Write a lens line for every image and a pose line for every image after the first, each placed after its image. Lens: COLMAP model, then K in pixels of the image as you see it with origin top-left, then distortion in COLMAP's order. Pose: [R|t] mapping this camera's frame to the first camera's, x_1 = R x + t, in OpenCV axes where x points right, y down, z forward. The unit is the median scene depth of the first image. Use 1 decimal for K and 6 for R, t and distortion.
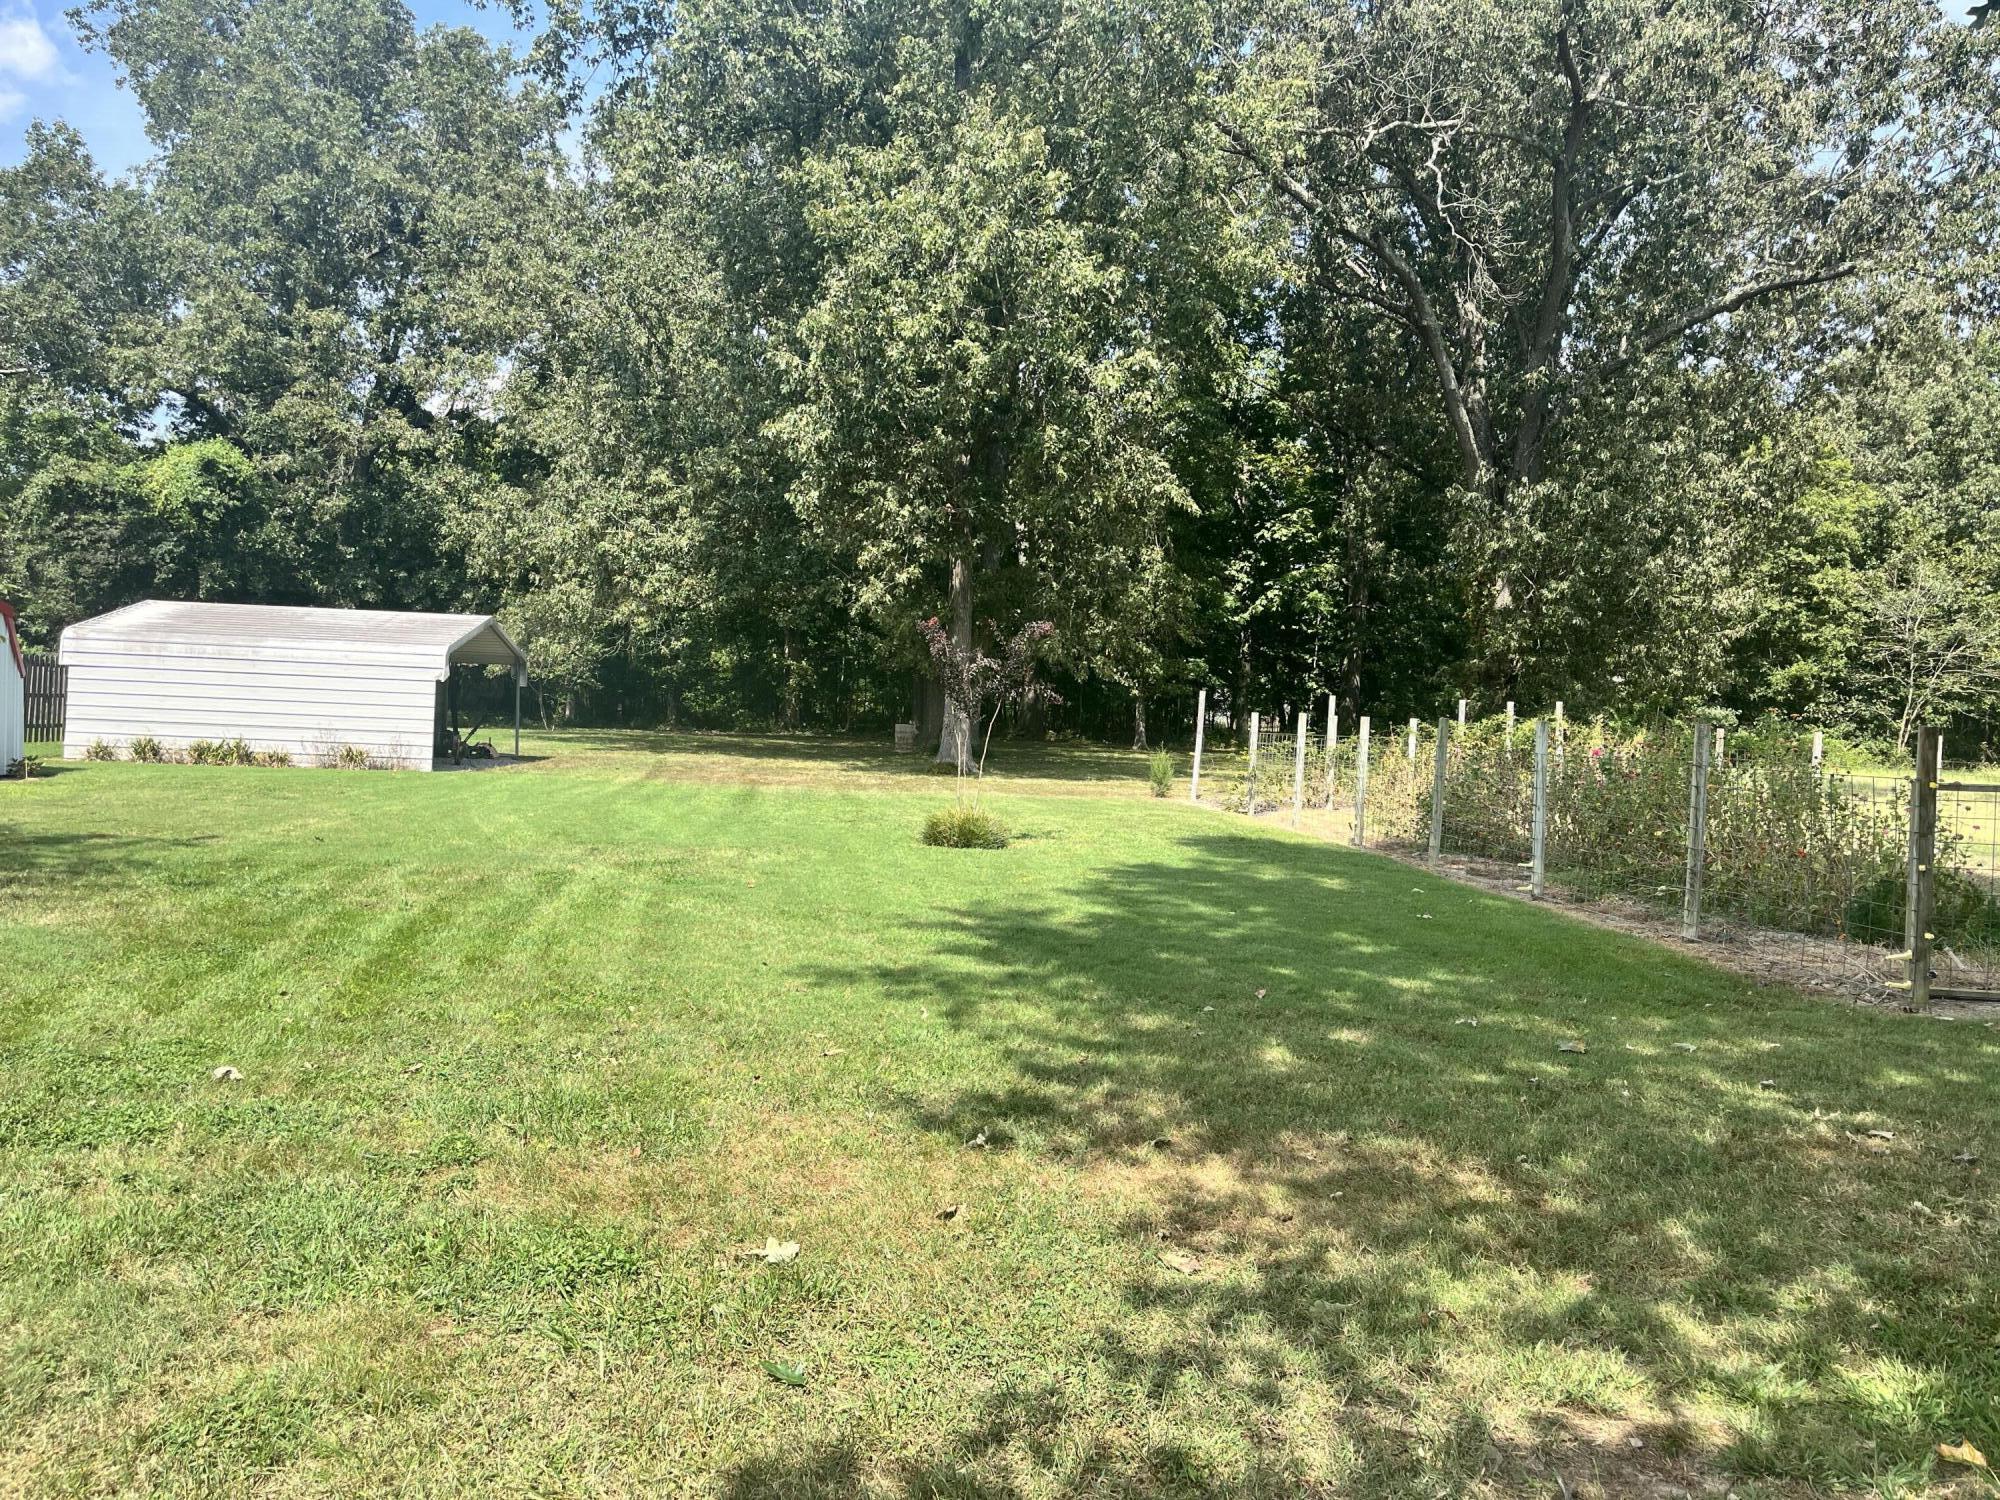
lens RADIAL K [[1521.6, 0, 1002.7], [0, 1521.6, 758.7], [0, 0, 1]] dist [0.008787, -0.025095]
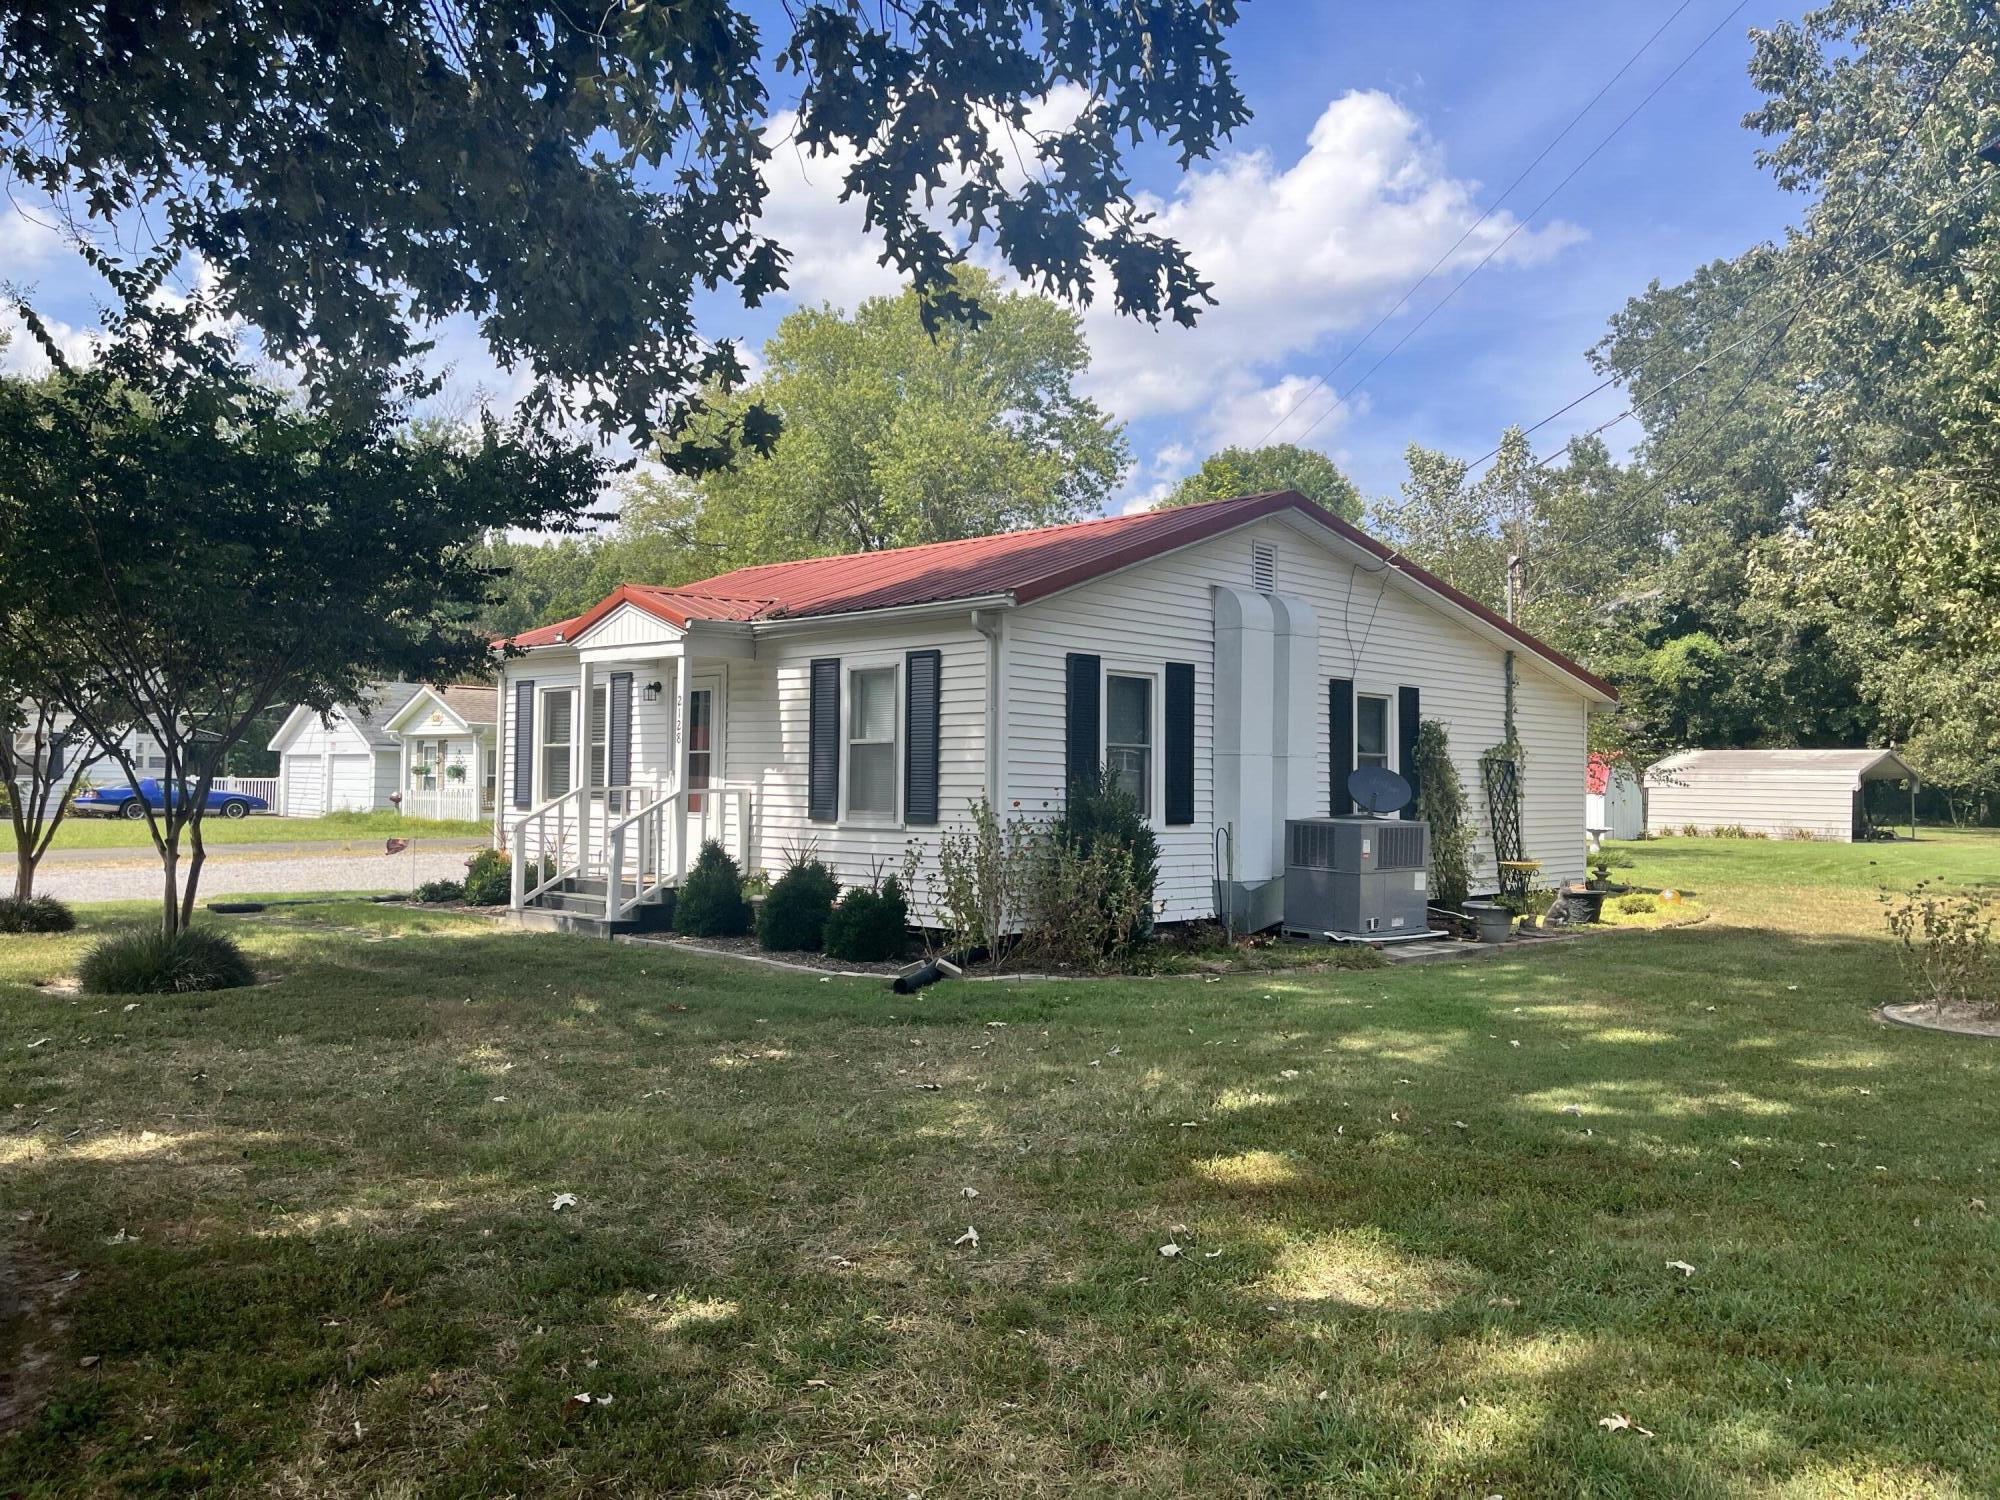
lens RADIAL K [[1521.6, 0, 1001.0], [0, 1521.6, 761.8], [0, 0, 1]] dist [0.008787, -0.025095]
pose [[0.639850, -0.040431, -0.767435, 0.214141], [-0.018602, 0.997508, -0.068061, 0.033073], [0.768274, 0.057825, 0.637504, -0.538822]]
